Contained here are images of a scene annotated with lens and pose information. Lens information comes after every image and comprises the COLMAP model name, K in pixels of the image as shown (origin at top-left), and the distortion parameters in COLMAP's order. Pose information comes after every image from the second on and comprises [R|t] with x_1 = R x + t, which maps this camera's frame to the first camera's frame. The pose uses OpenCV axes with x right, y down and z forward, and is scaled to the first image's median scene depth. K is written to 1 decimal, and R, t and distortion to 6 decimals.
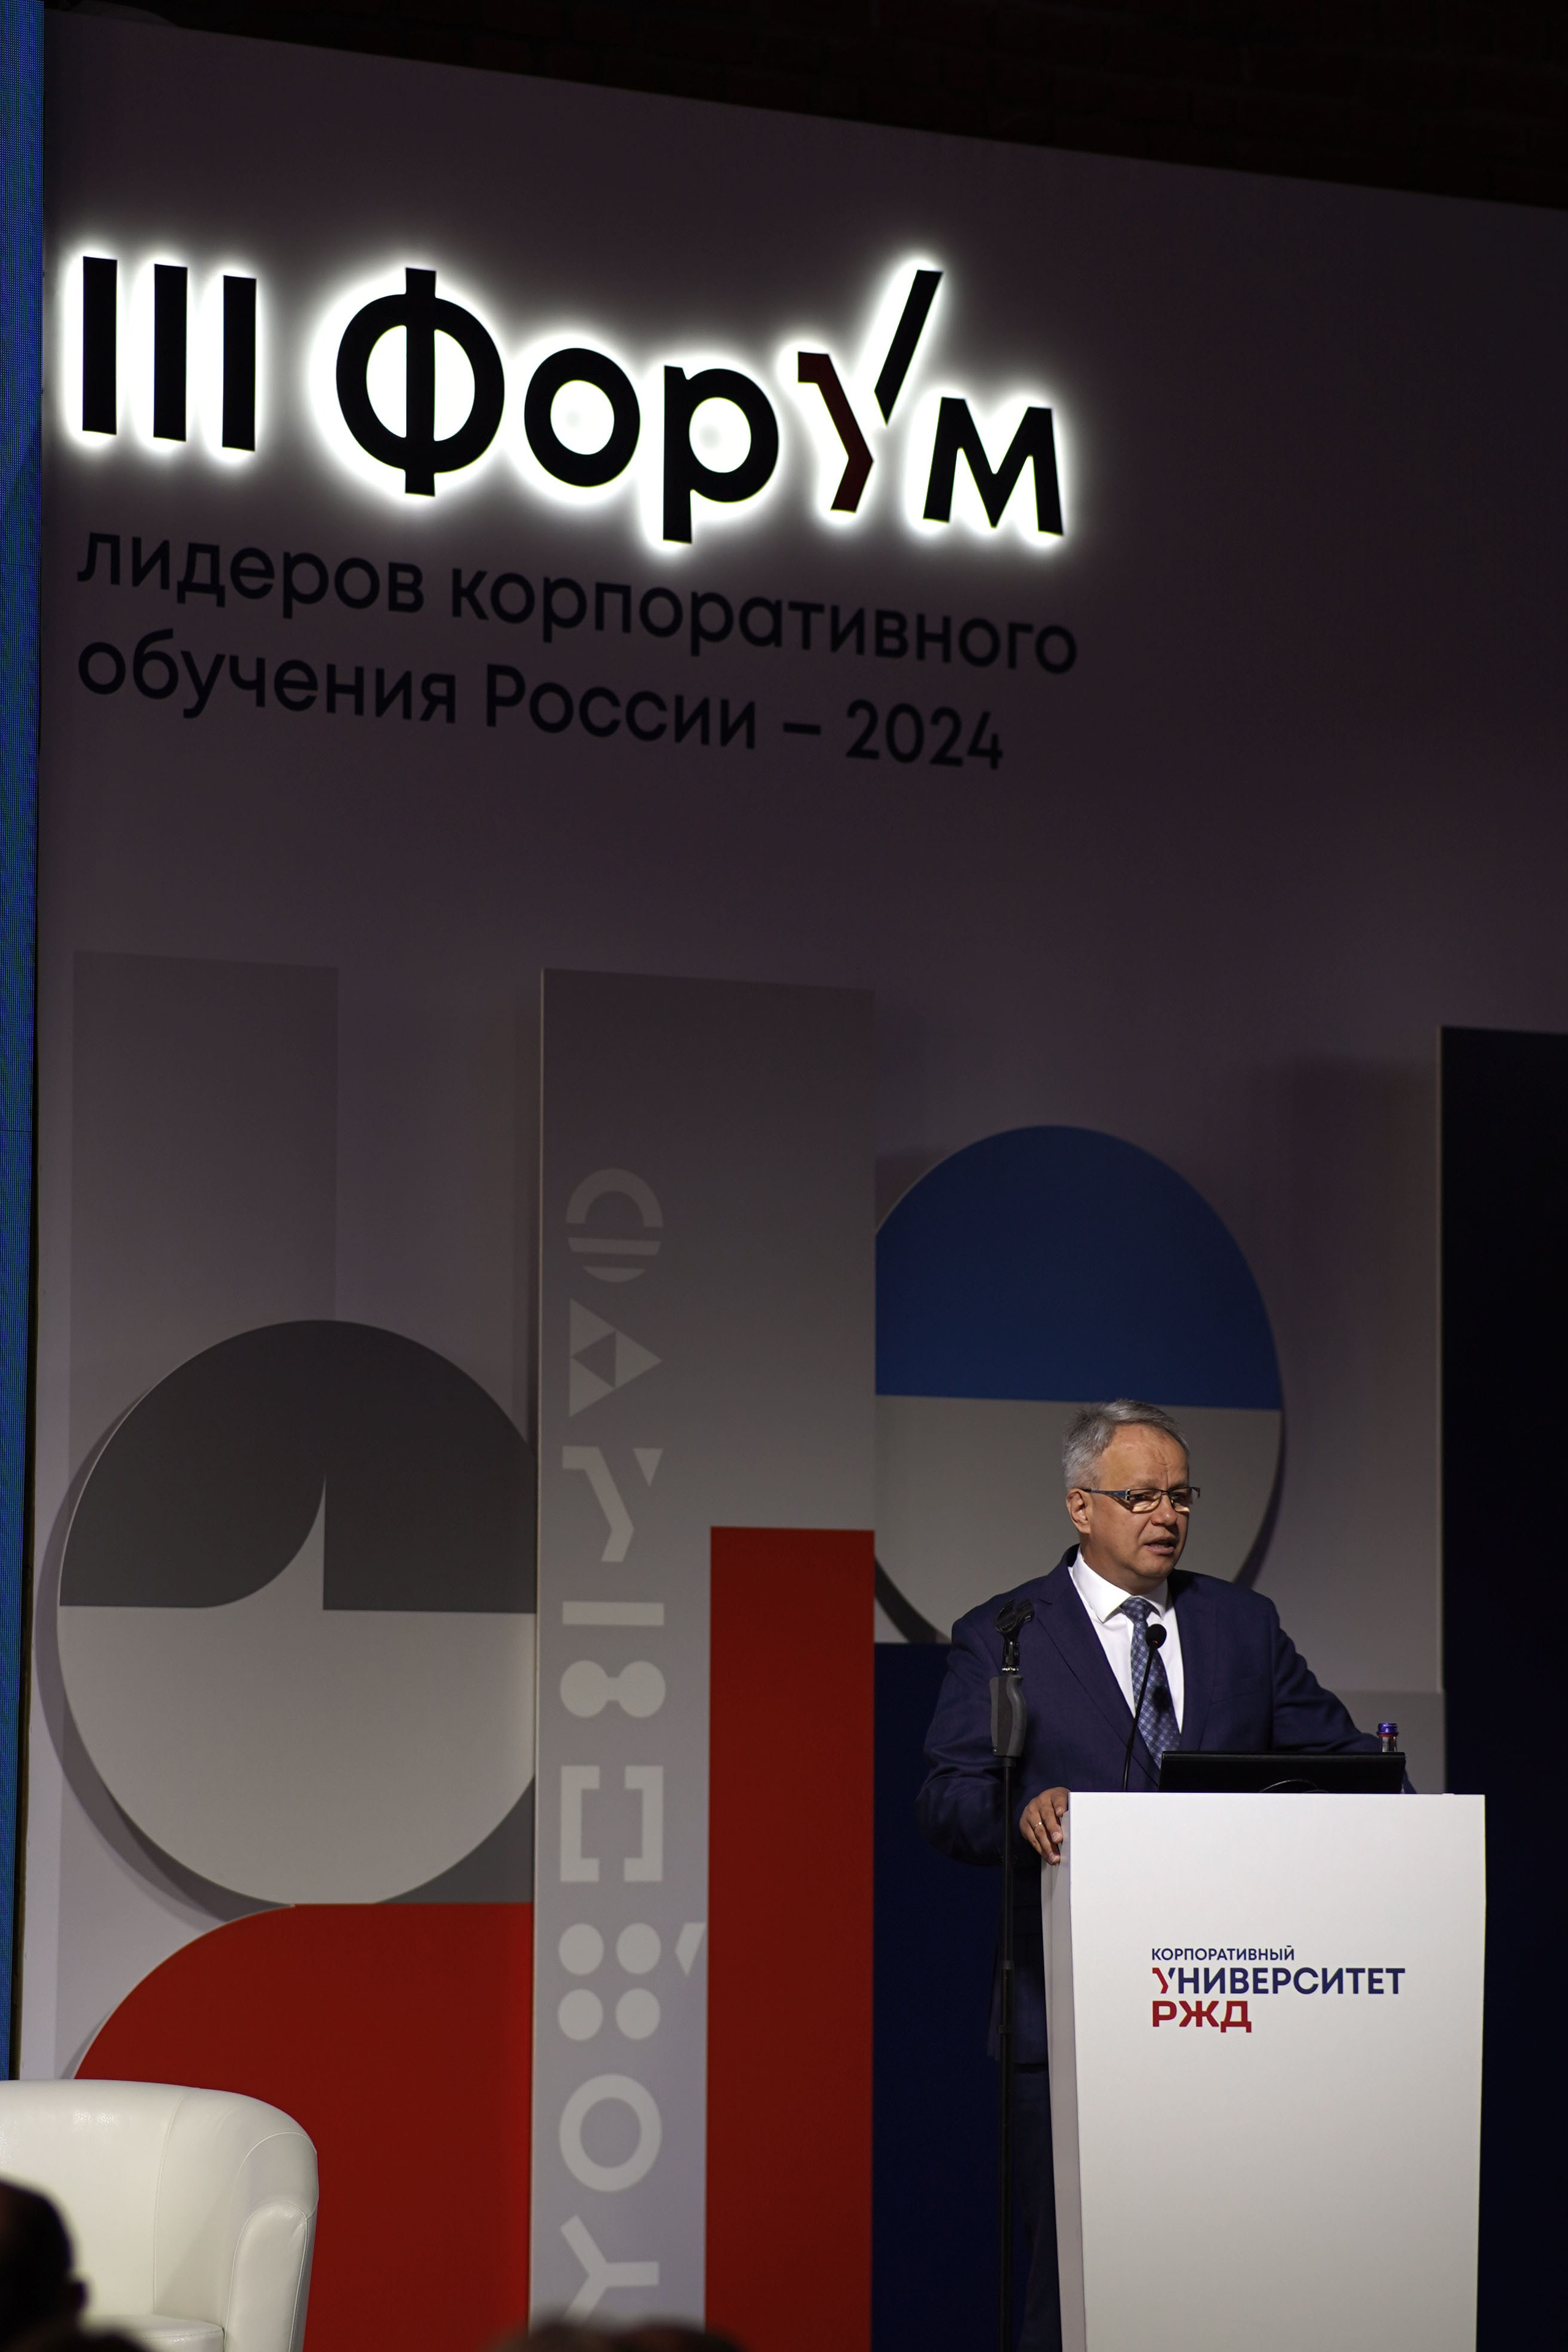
lens RADIAL K [[8883.9, 0, 901.1], [0, 8883.9, 1192.7], [0, 0, 1]] dist [0.403292, 0.000000]
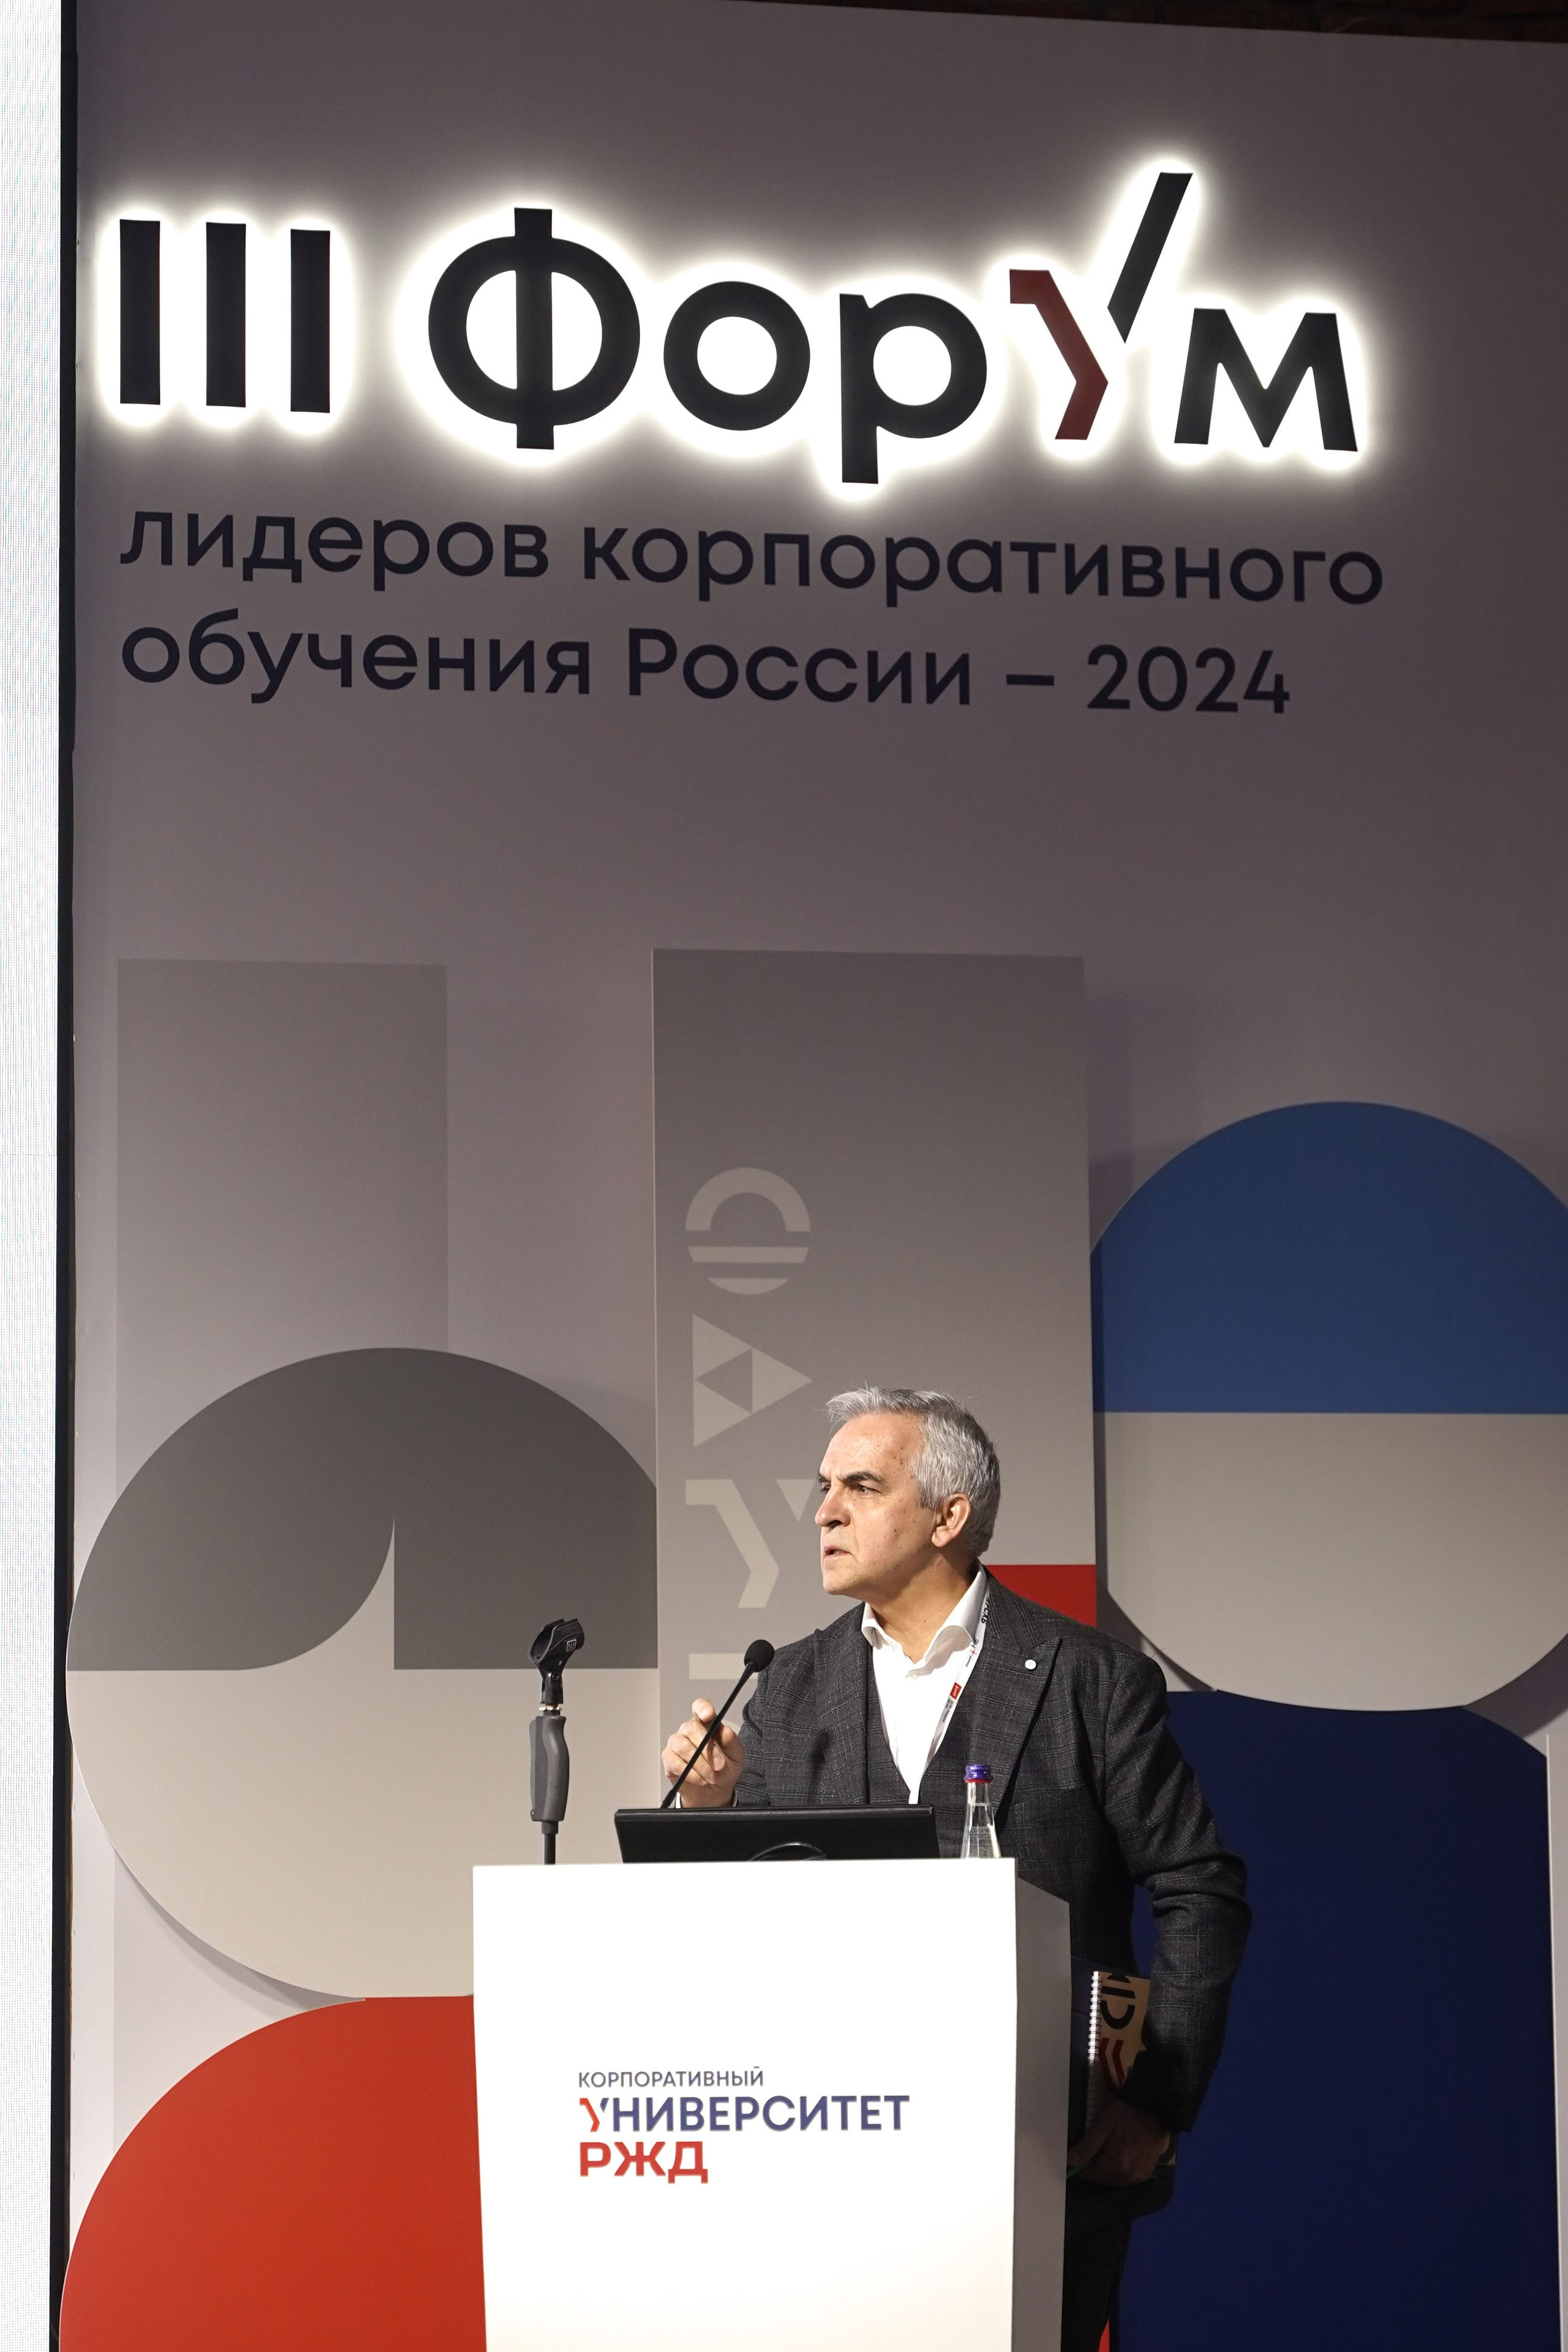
lens RADIAL K [[6021.7, 0, 865.1], [0, 6021.7, 1113.5], [0, 0, 1]] dist [0.225771, 0.000000]
pose [[0.924096, -0.063522, -0.376844, 0.208422], [0.042527, 0.997057, -0.063783, 0.031252], [0.379787, 0.042916, 0.924078, 0.441914]]
